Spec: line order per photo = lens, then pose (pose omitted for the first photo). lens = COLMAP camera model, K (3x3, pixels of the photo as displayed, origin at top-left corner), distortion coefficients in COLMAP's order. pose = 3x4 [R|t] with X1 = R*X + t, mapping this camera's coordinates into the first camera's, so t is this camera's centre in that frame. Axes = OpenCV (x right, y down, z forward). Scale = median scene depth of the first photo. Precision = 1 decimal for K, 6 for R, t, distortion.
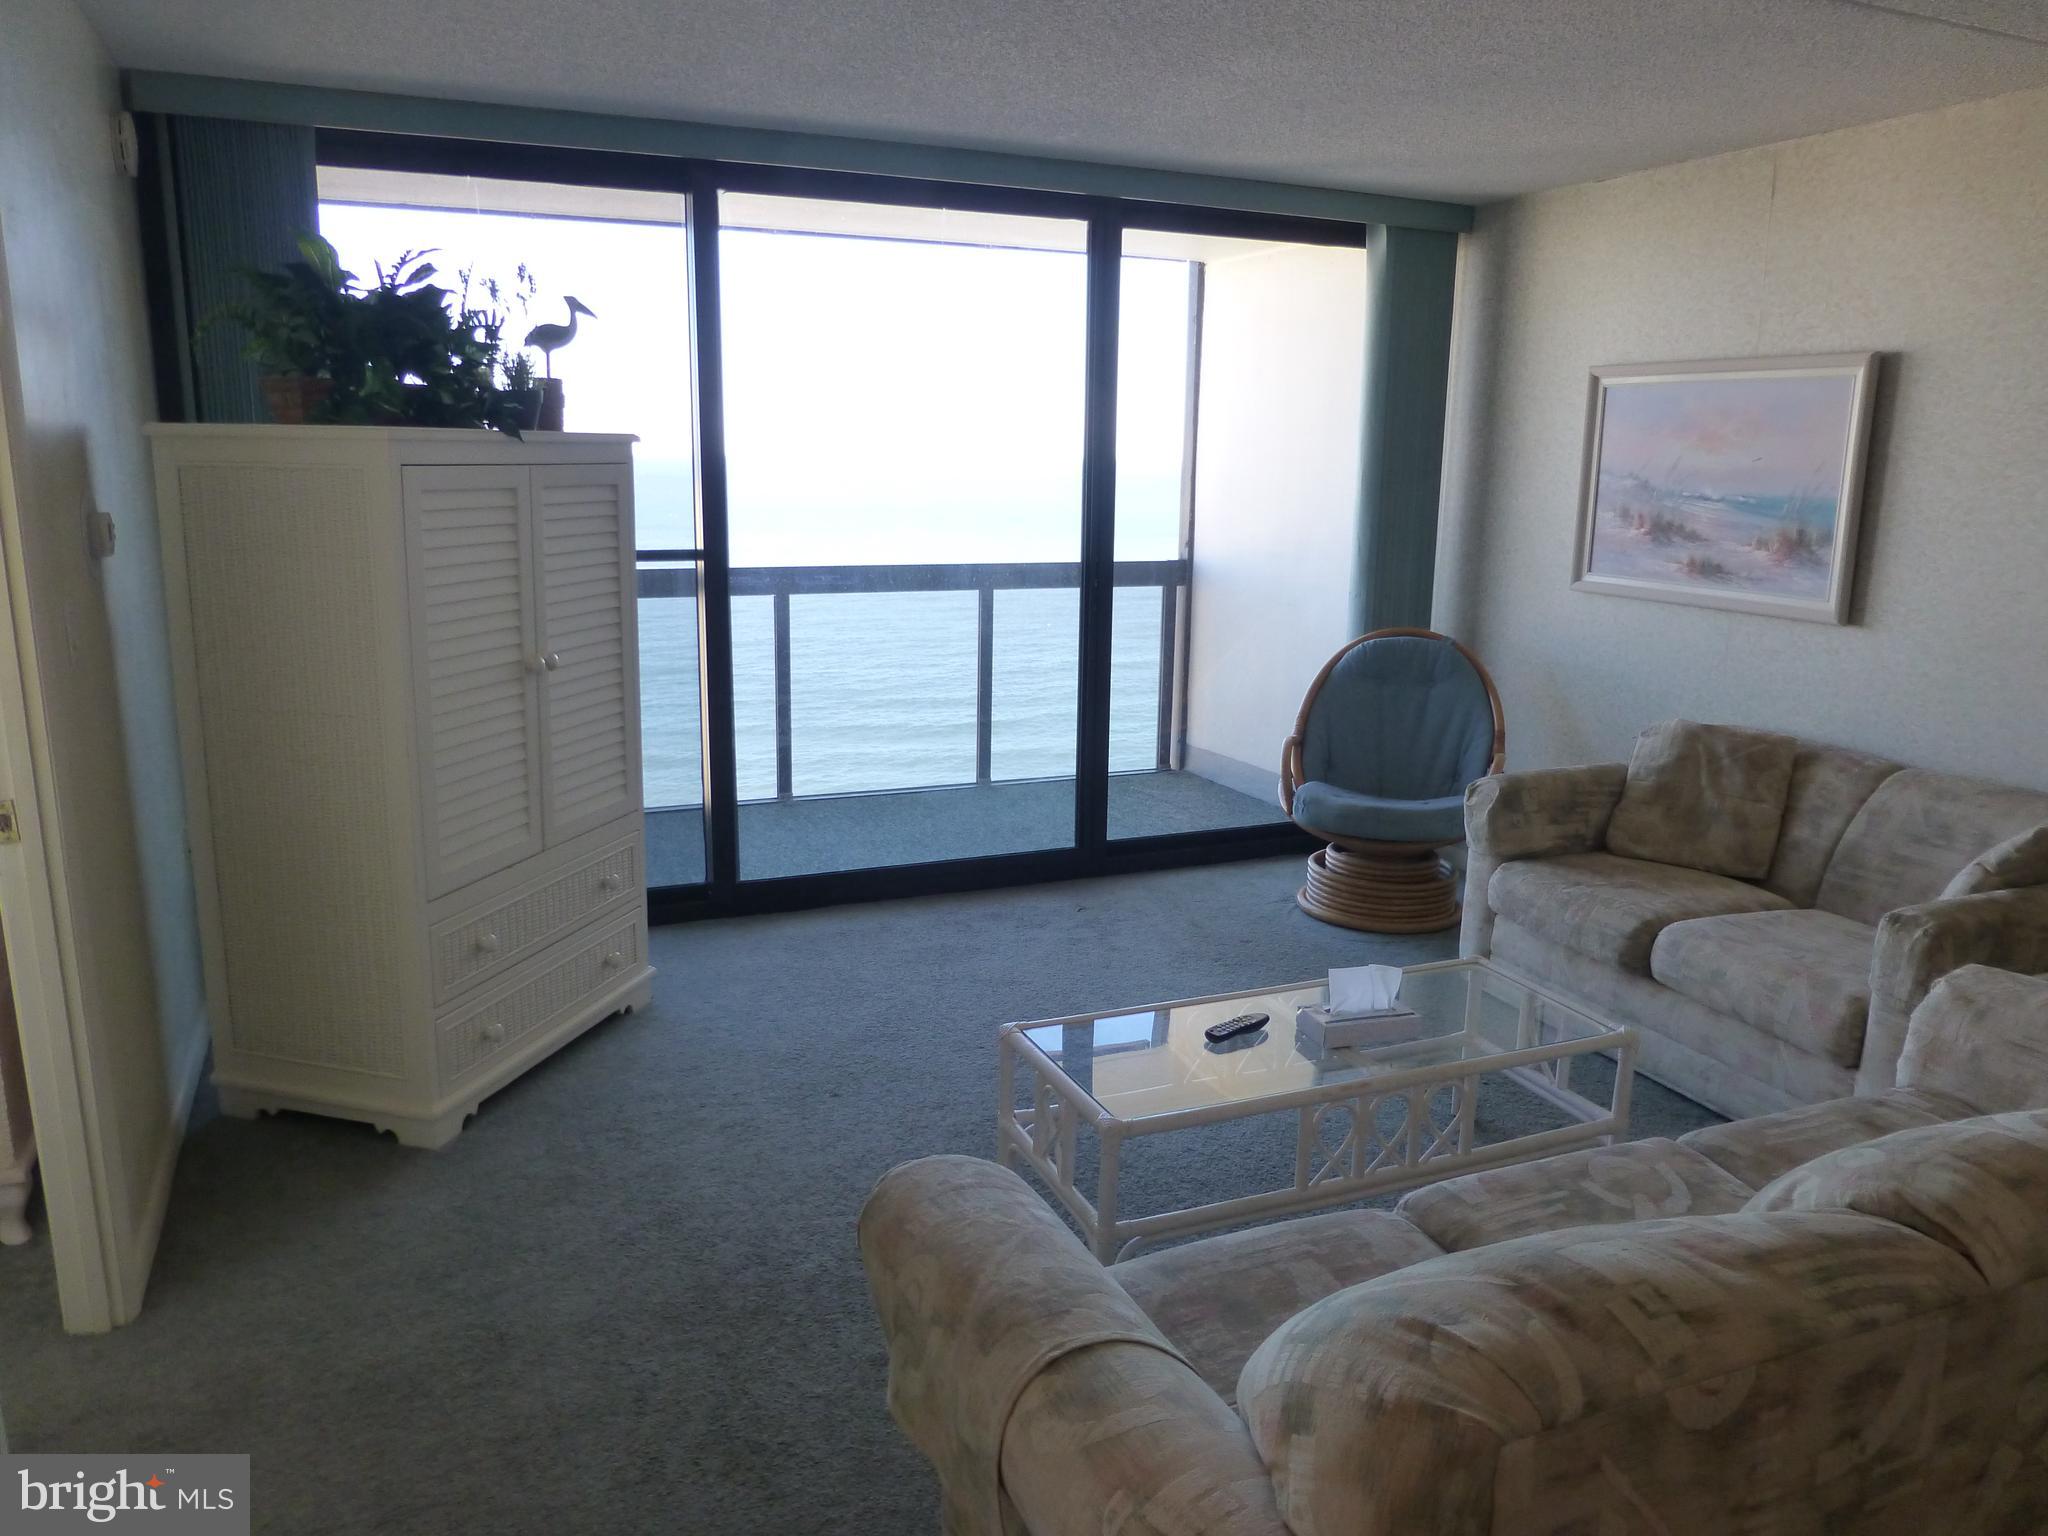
lens RADIAL K [[1459.7, 0, 1017.7], [0, 1459.7, 774.1], [0, 0, 1]] dist [-0.025985, -0.000632]
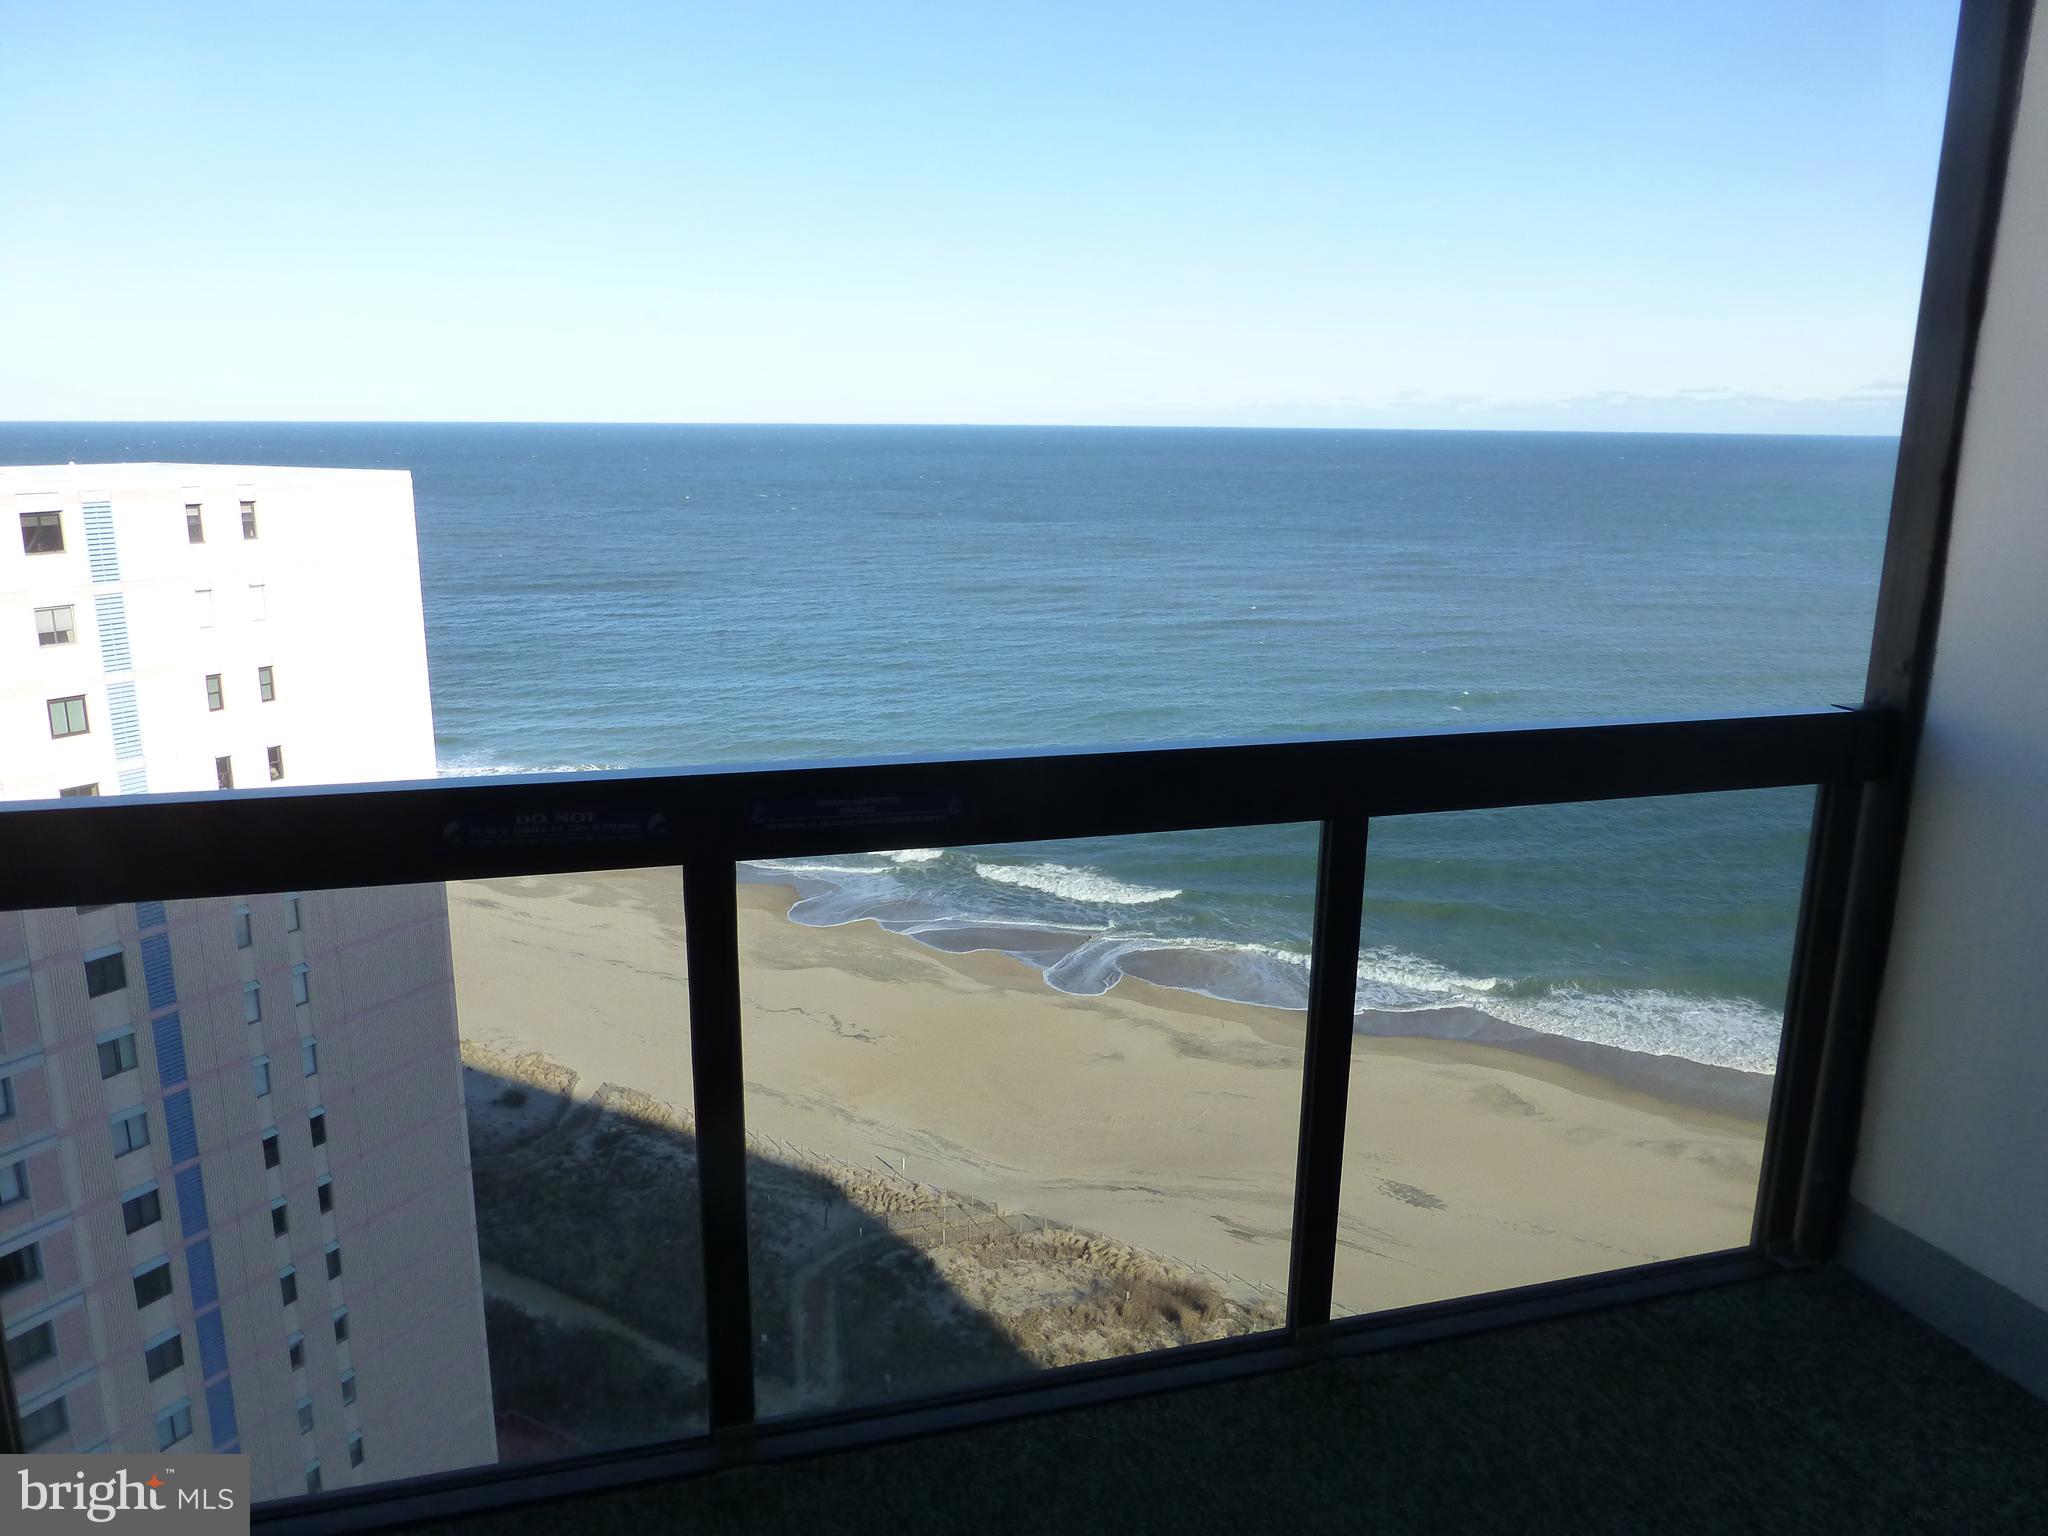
lens RADIAL K [[1446.1, 0, 1025.5], [0, 1446.1, 774.5], [0, 0, 1]] dist [-0.030702, 0.006952]
pose [[0.990958, 0.027158, -0.131392, -0.091527], [-0.023927, 0.999373, 0.026111, -0.256778], [0.132019, -0.022731, 0.990987, 1.184889]]
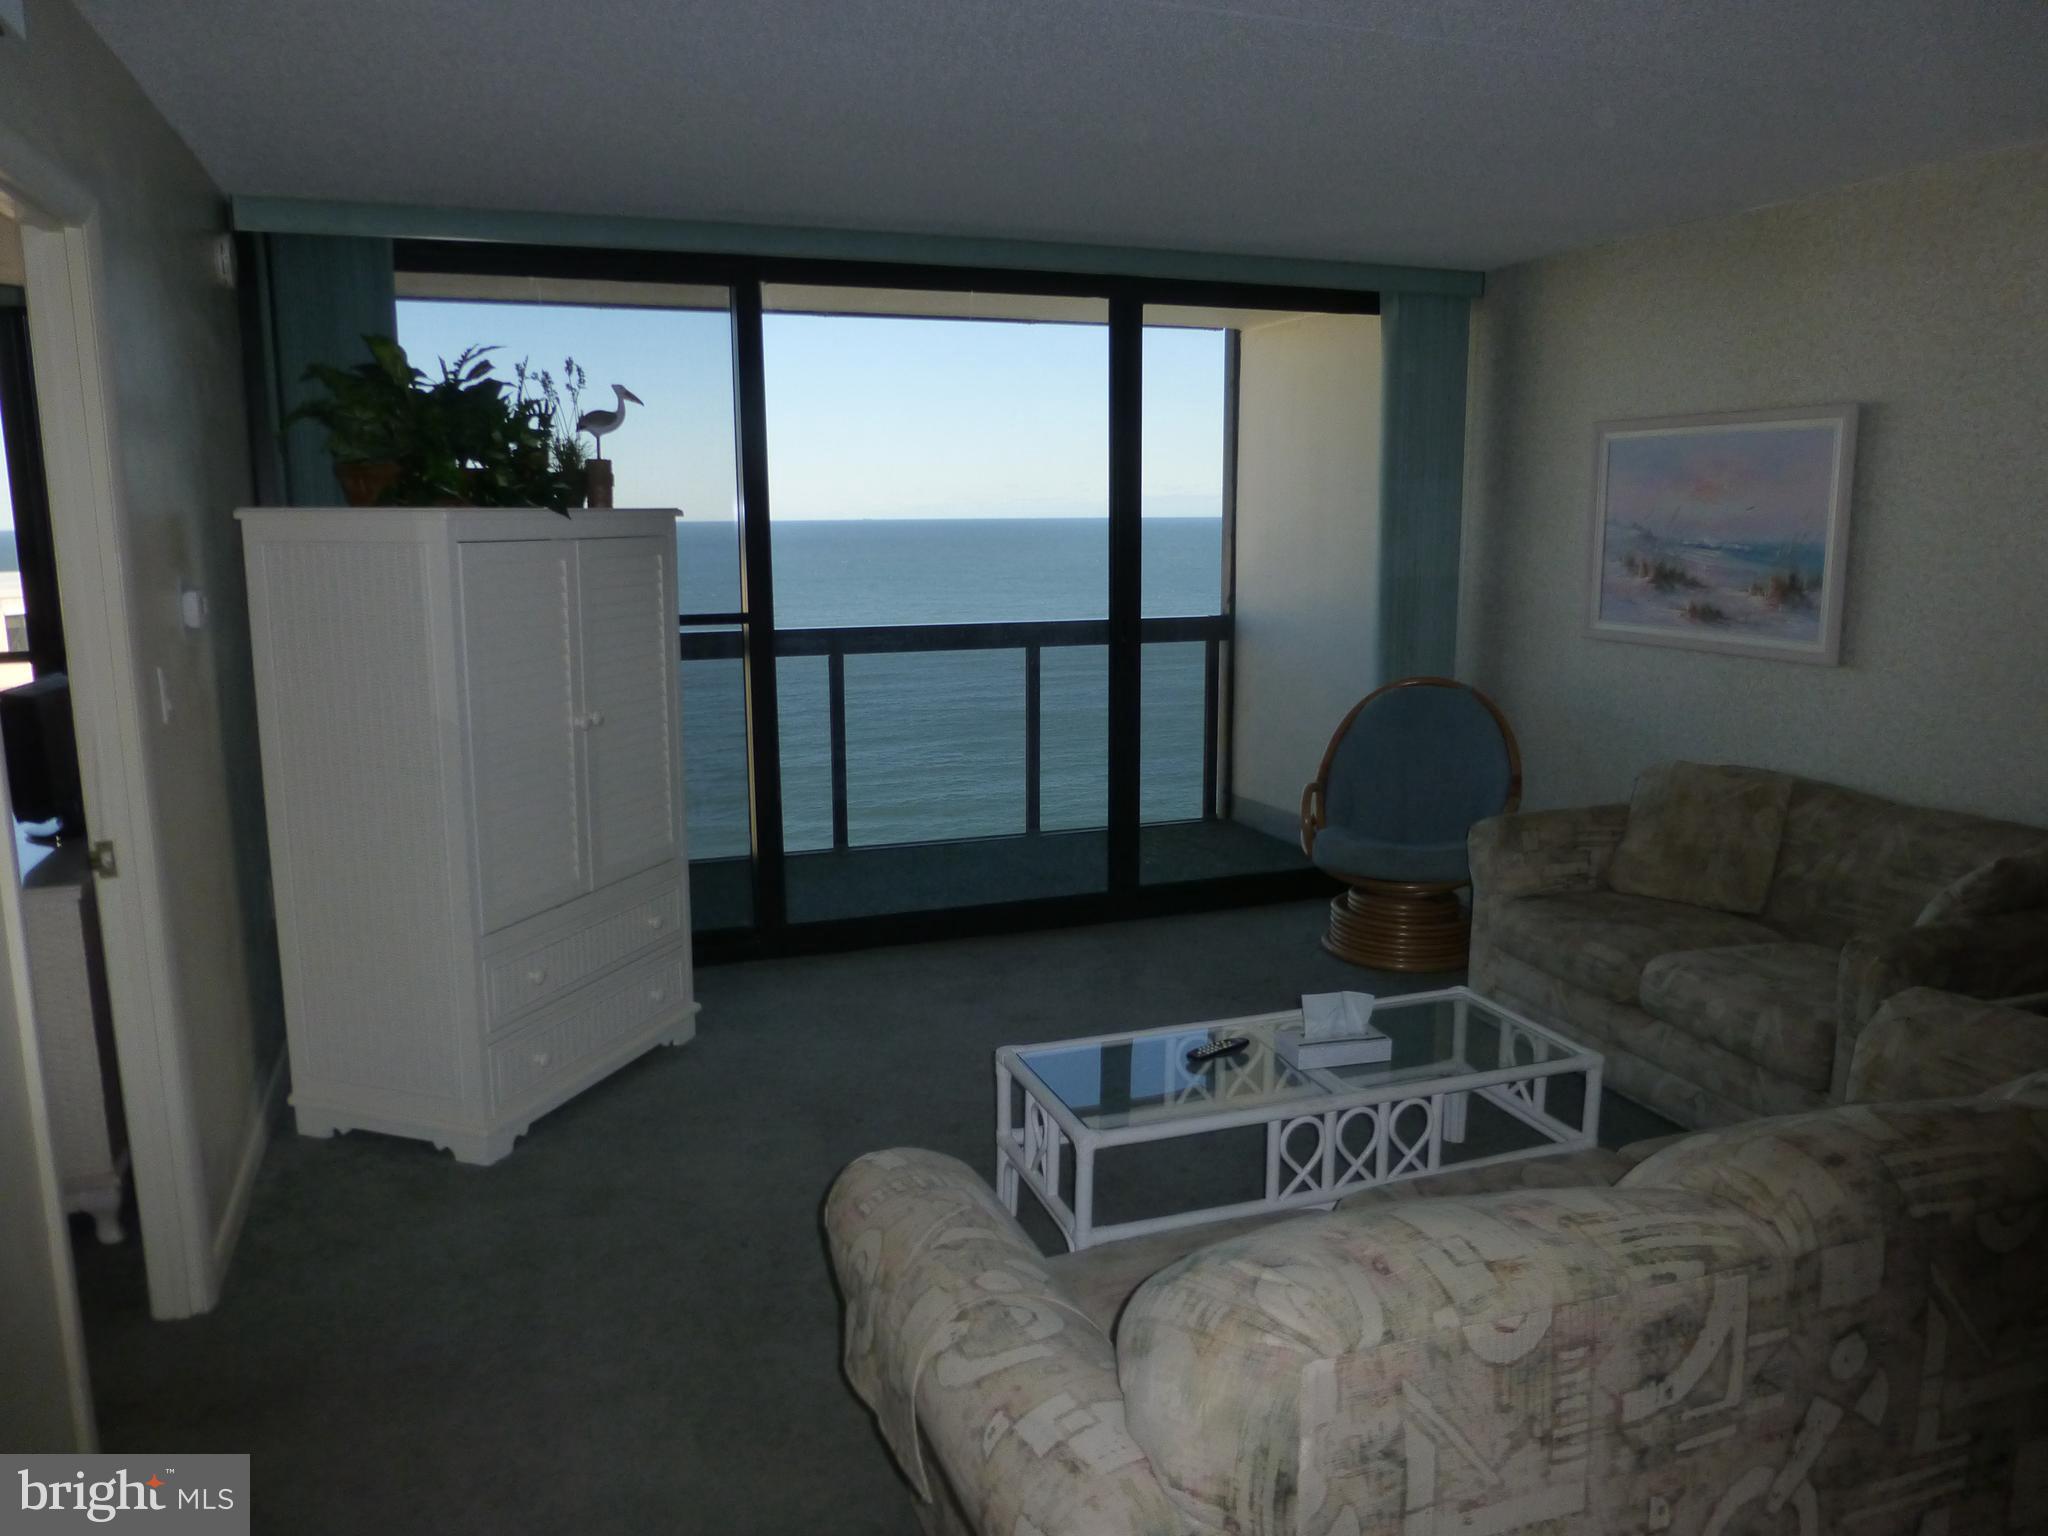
lens RADIAL K [[1459.7, 0, 1017.7], [0, 1459.7, 774.1], [0, 0, 1]] dist [-0.025985, -0.000632]
pose [[0.998022, -0.010843, -0.061924, 0.055943], [0.008347, 0.999148, -0.040423, 0.010680], [0.062310, 0.039826, 0.997262, -0.061298]]
